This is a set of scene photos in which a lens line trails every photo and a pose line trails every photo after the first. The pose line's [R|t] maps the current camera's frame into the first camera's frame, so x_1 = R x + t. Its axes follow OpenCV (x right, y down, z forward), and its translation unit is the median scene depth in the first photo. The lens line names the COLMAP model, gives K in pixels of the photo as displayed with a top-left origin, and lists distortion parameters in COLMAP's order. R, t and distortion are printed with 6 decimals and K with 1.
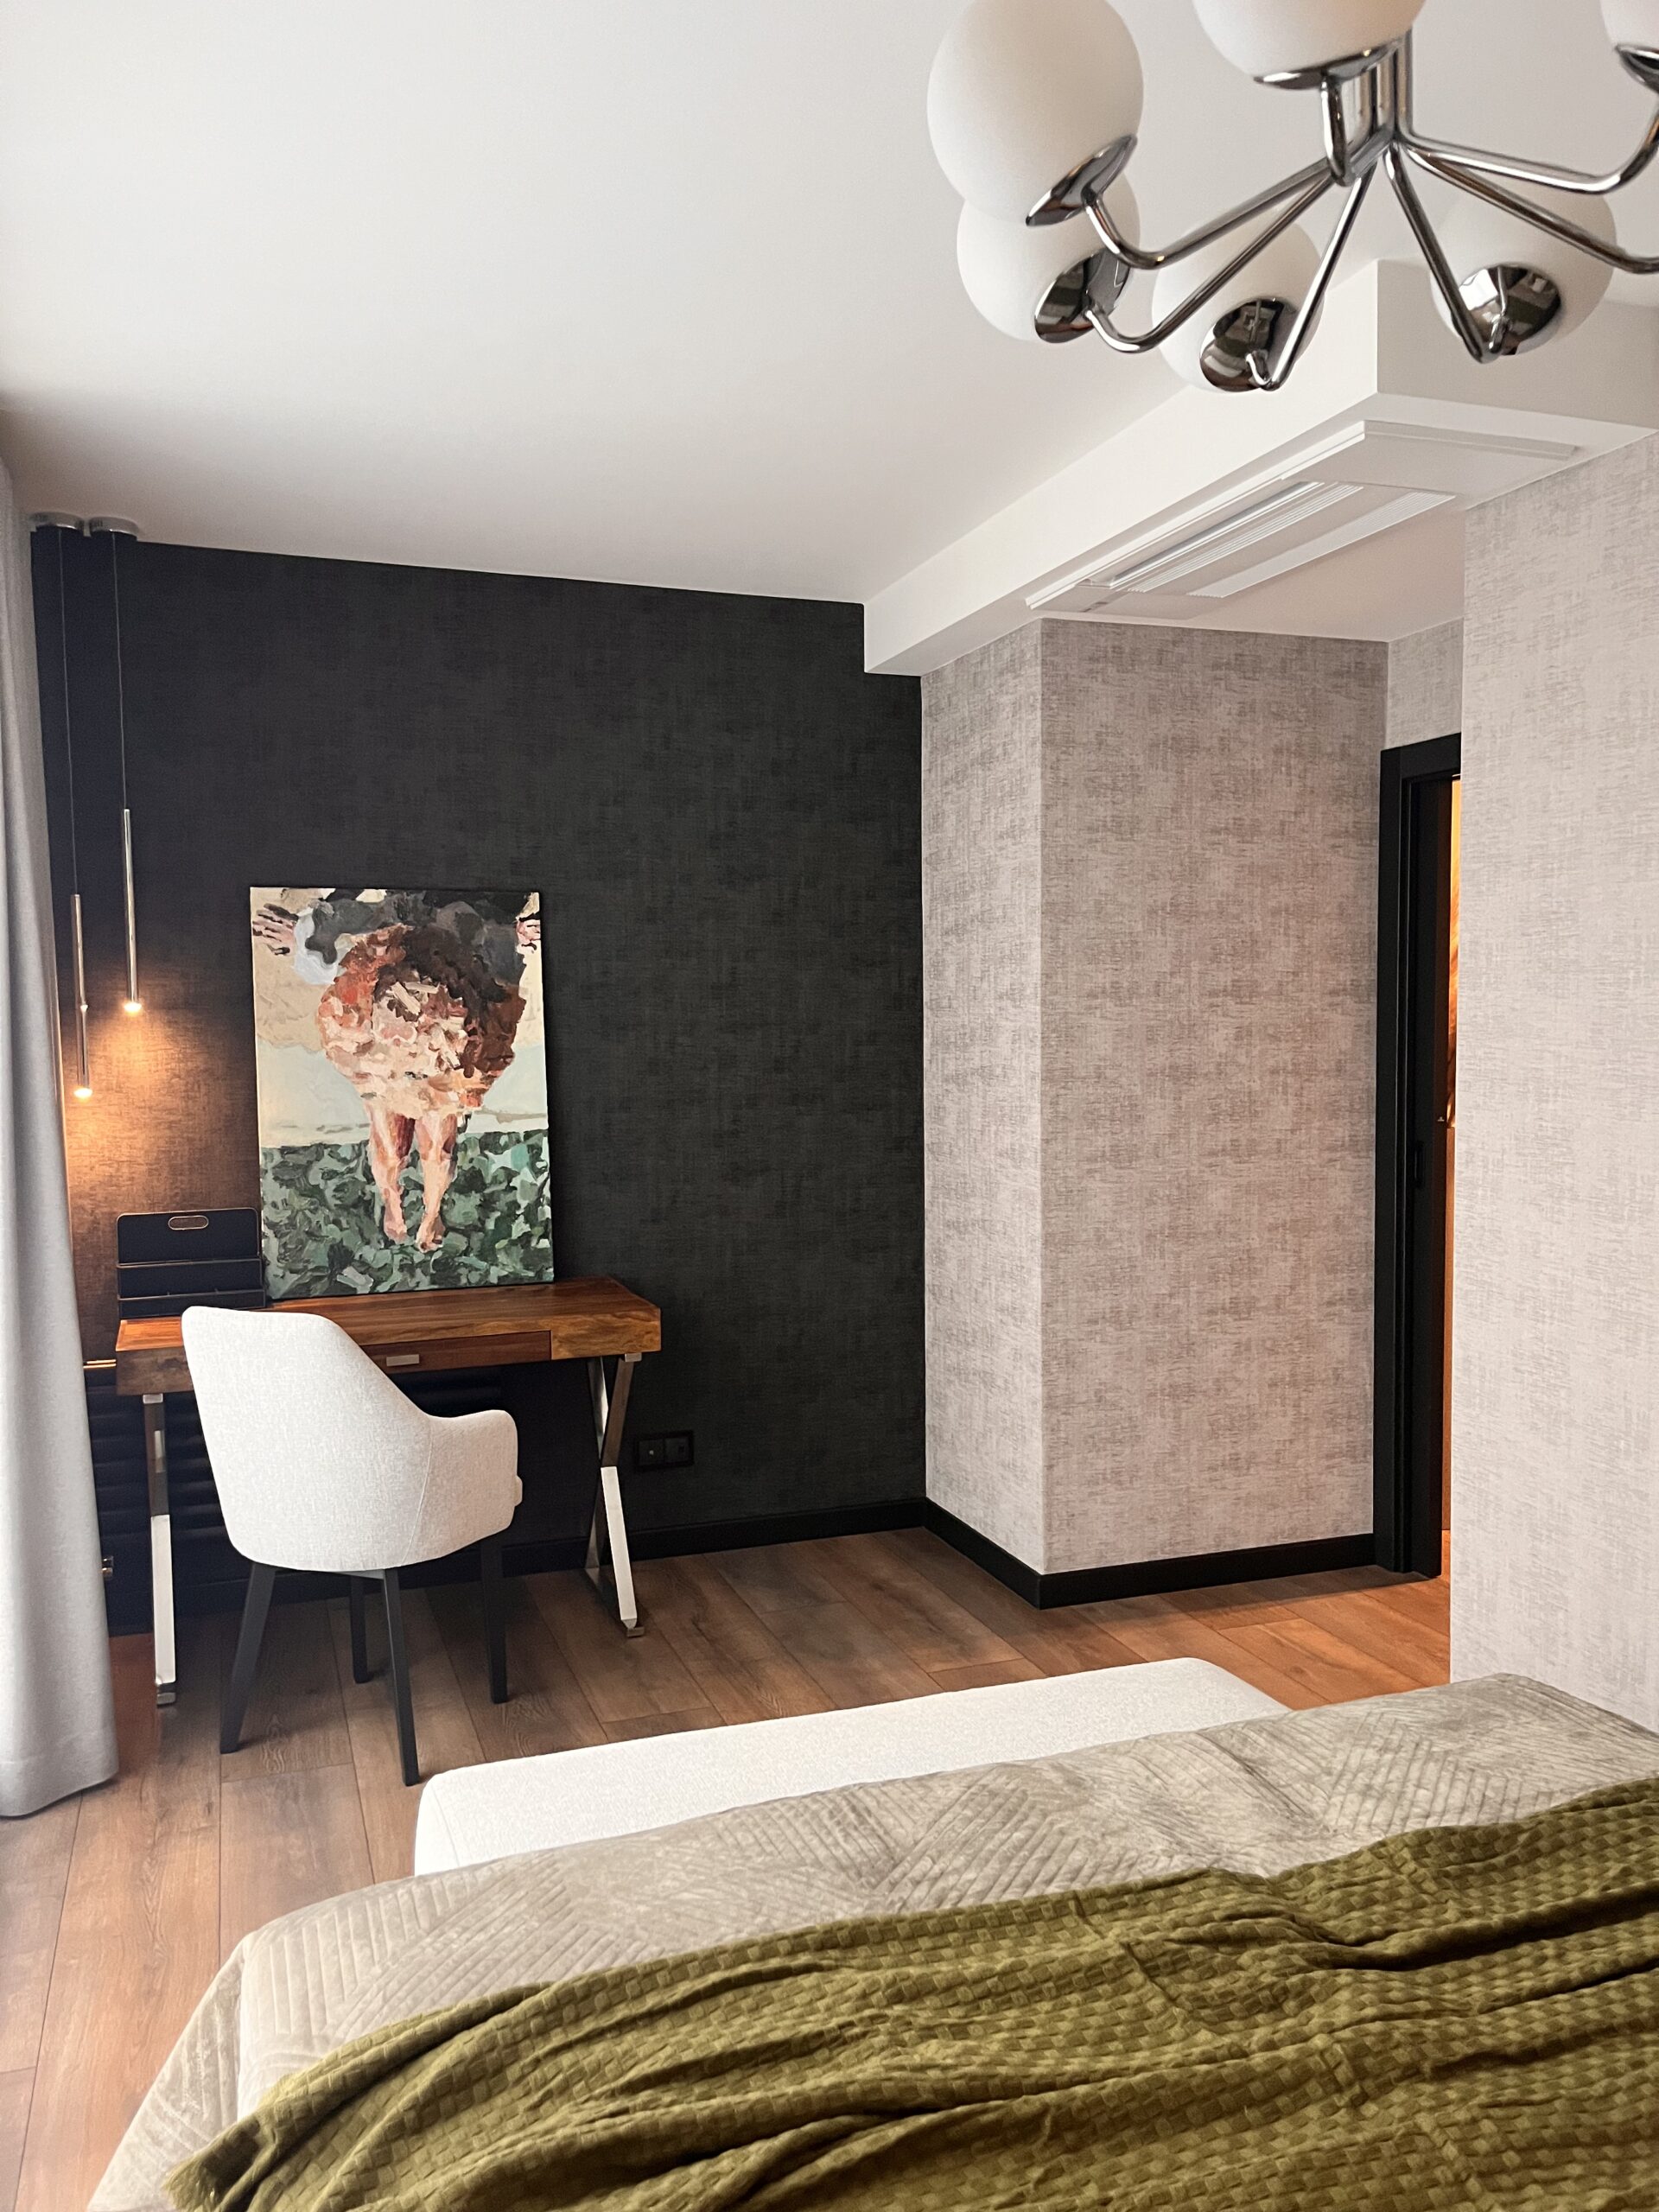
lens RADIAL K [[1688.8, 0, 829.6], [0, 1688.8, 1101.4], [0, 0, 1]] dist [0.041872, -0.030237]
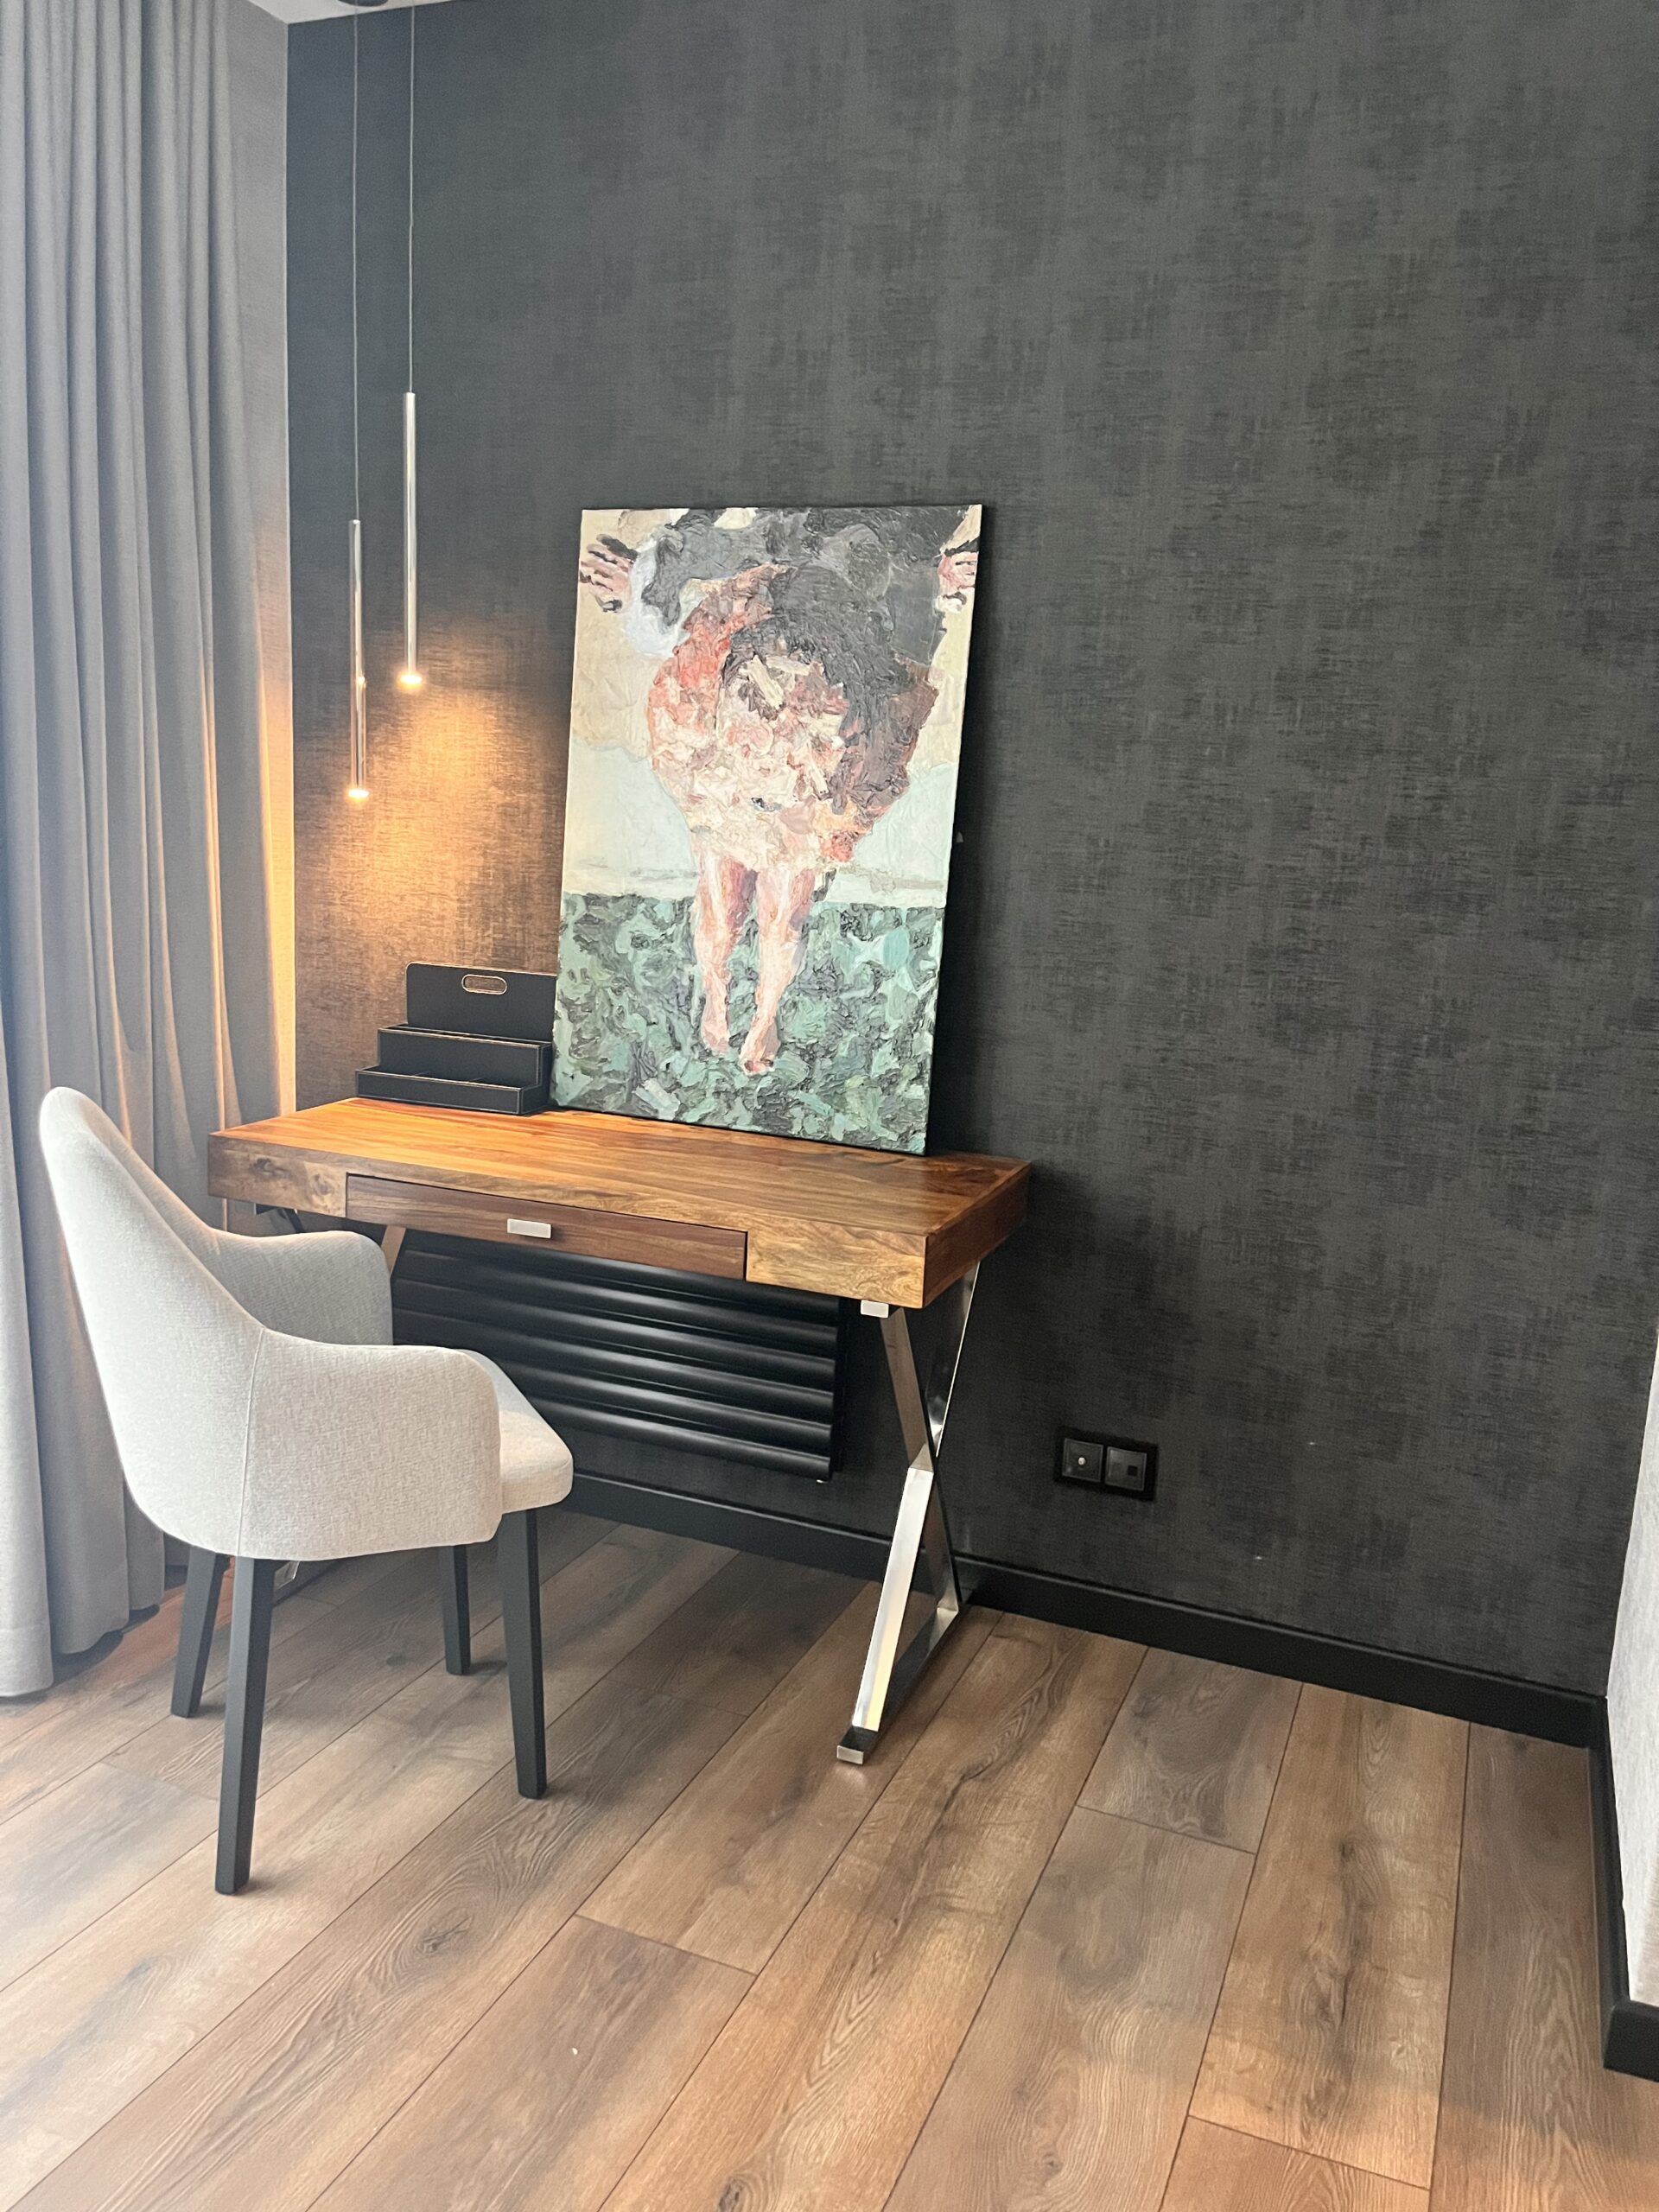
lens RADIAL K [[1688.8, 0, 831.2], [0, 1688.8, 1118.9], [0, 0, 1]] dist [0.041872, -0.030237]
pose [[0.742992, 0.170271, -0.647279, 0.215318], [-0.093358, 0.984010, 0.151687, 0.002695], [0.662757, -0.052274, 0.747008, 0.527442]]
